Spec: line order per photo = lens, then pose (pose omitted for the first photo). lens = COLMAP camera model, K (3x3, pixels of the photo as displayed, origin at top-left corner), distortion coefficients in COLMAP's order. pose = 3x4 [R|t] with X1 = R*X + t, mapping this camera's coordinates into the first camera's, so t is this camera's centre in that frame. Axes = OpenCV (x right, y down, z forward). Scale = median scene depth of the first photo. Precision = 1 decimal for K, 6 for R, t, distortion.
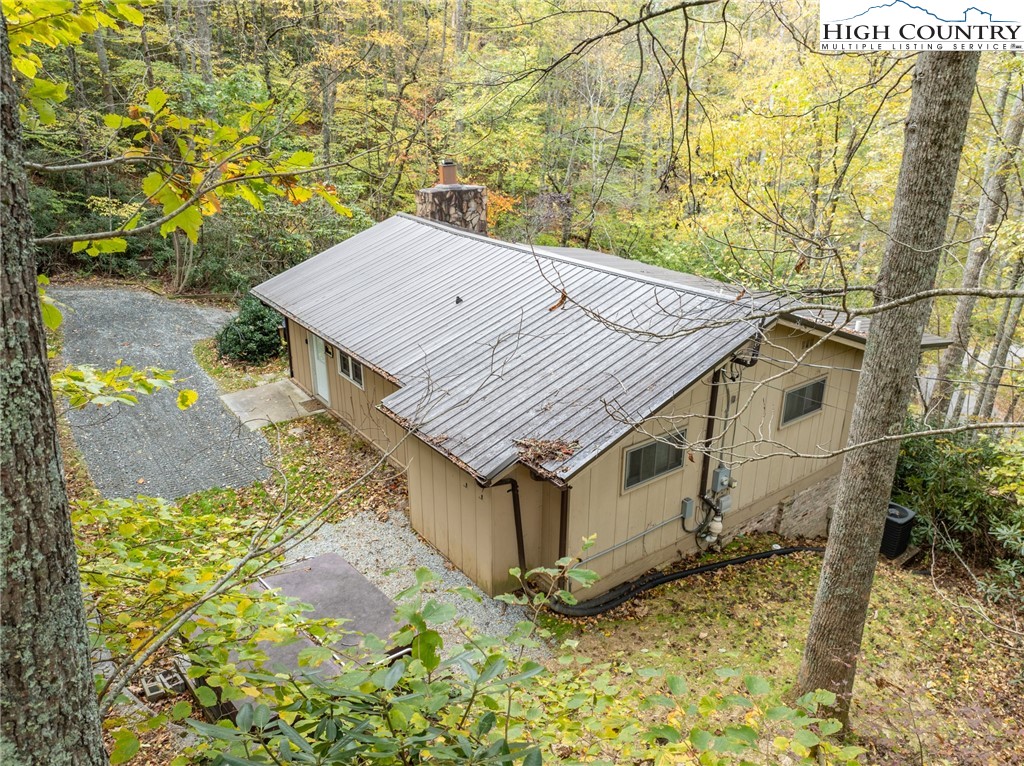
lens RADIAL K [[718.6, 0, 512.0], [0, 718.6, 383.0], [0, 0, 1]] dist [-0.039023, 0.002296]
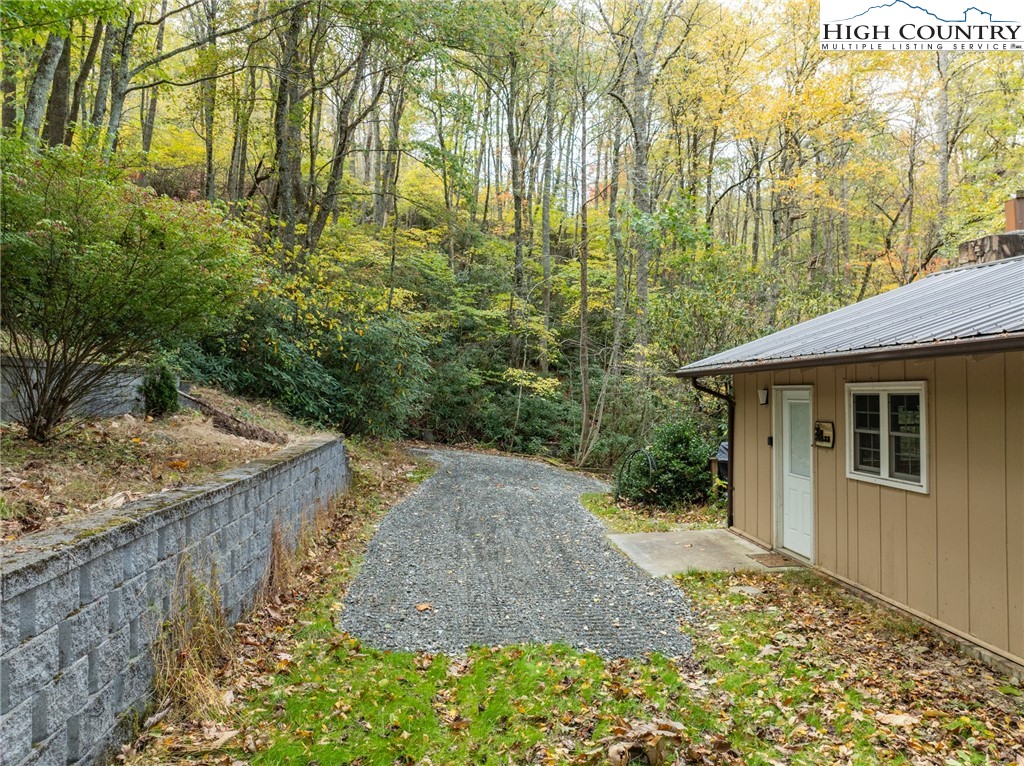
lens RADIAL K [[718.6, 0, 512.0], [0, 718.6, 383.0], [0, 0, 1]] dist [-0.039023, 0.002296]
pose [[0.852314, -0.018694, -0.522697, -0.158184], [-0.184147, 0.924648, -0.333340, 0.108272], [0.489542, 0.380363, 0.784648, 0.433082]]
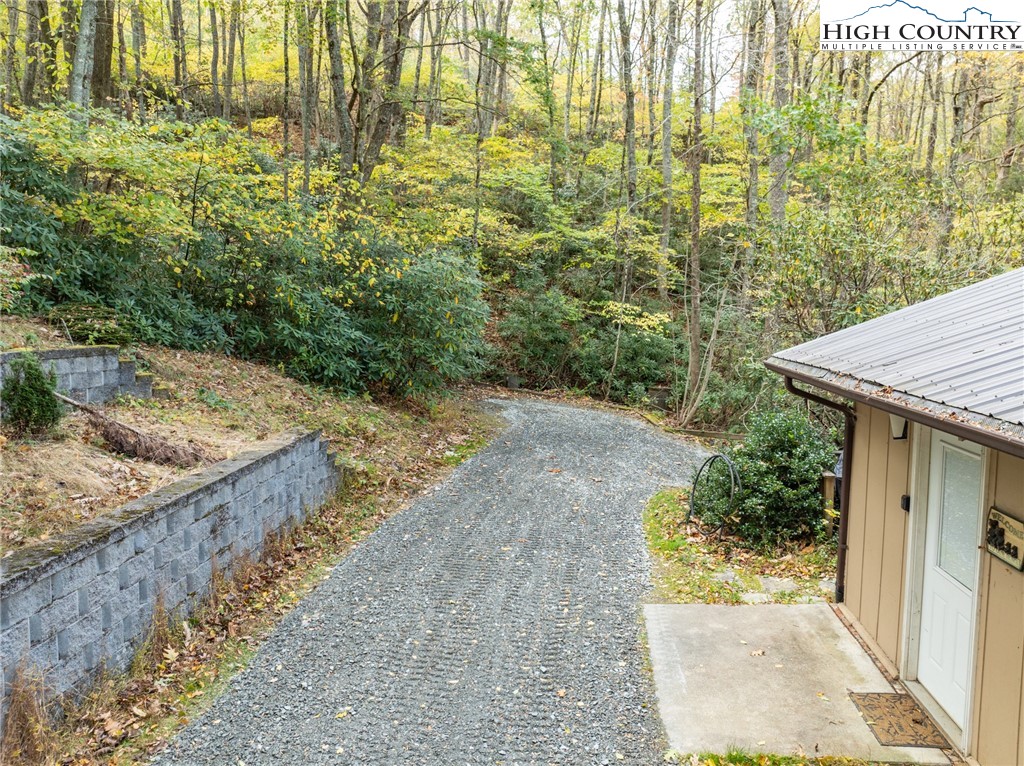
lens RADIAL K [[729.2, 0, 512.0], [0, 729.2, 383.0], [0, 0, 1]] dist [-0.046731, 0.009836]
pose [[0.734570, 0.057740, -0.676072, -0.188130], [-0.237255, 0.955336, -0.176193, -0.010496], [0.635702, 0.289828, 0.715460, 0.599240]]
